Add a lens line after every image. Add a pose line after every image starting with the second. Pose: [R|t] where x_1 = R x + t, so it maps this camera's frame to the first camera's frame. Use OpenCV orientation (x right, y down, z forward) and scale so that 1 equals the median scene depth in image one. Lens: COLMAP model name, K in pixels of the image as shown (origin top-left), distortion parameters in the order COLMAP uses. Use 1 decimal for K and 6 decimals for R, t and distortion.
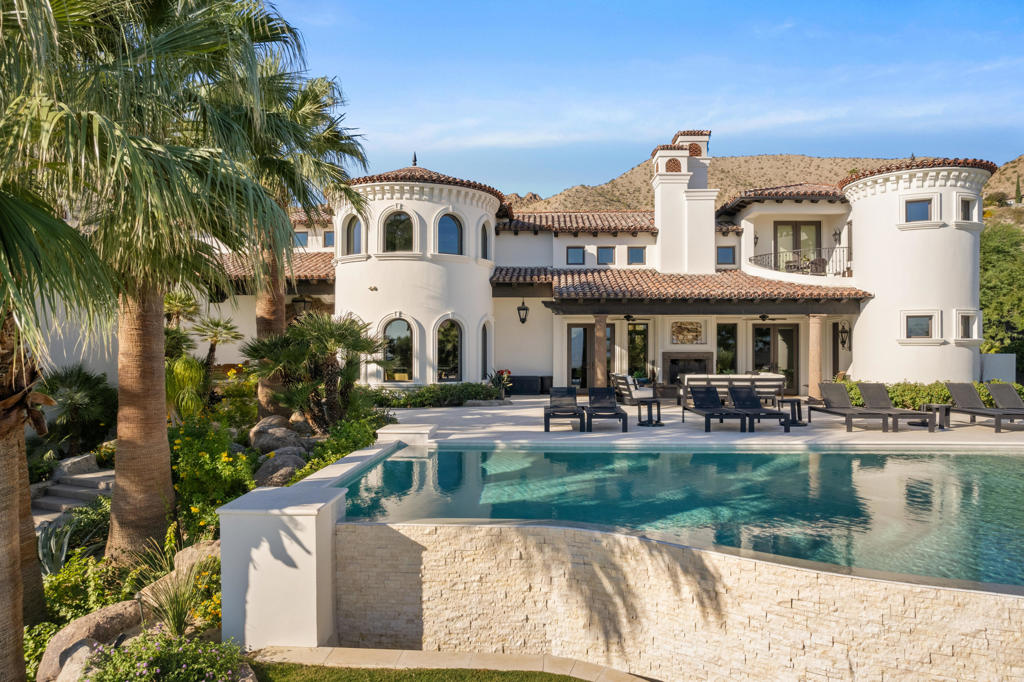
lens RADIAL K [[682.5, 0, 513.6], [0, 682.5, 338.3], [0, 0, 1]] dist [0.003370, 0.002123]
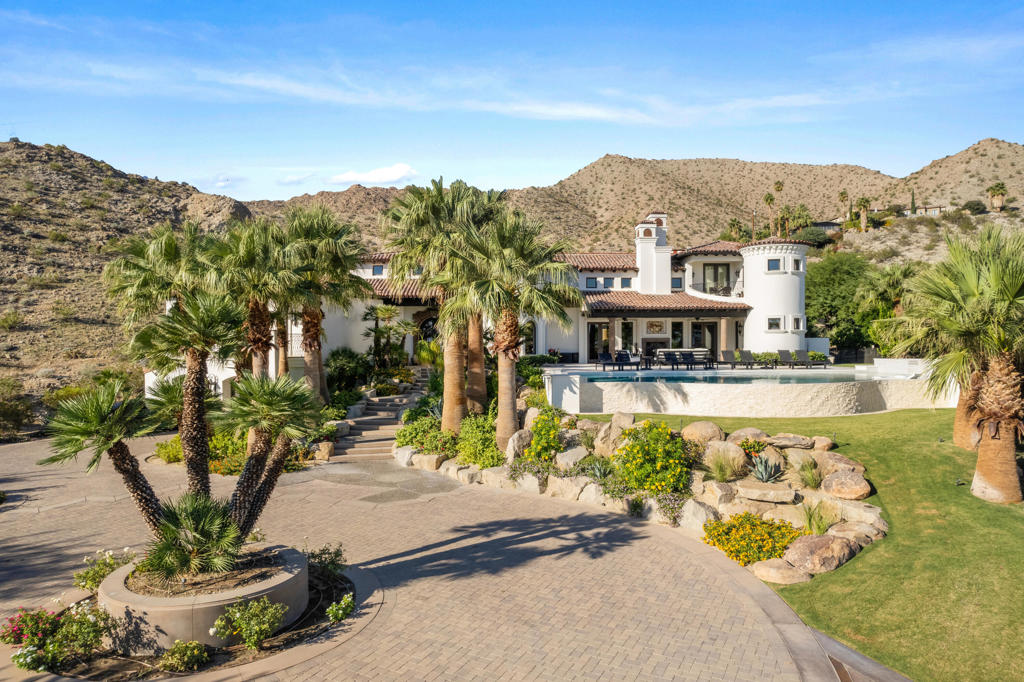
lens RADIAL K [[648.0, 0, 510.6], [0, 648.0, 342.5], [0, 0, 1]] dist [-0.000312, -0.000474]
pose [[0.997850, -0.006661, 0.065197, -0.231968], [0.005600, 0.999849, 0.016441, 0.001527], [-0.065296, -0.016041, 0.997737, -0.657000]]
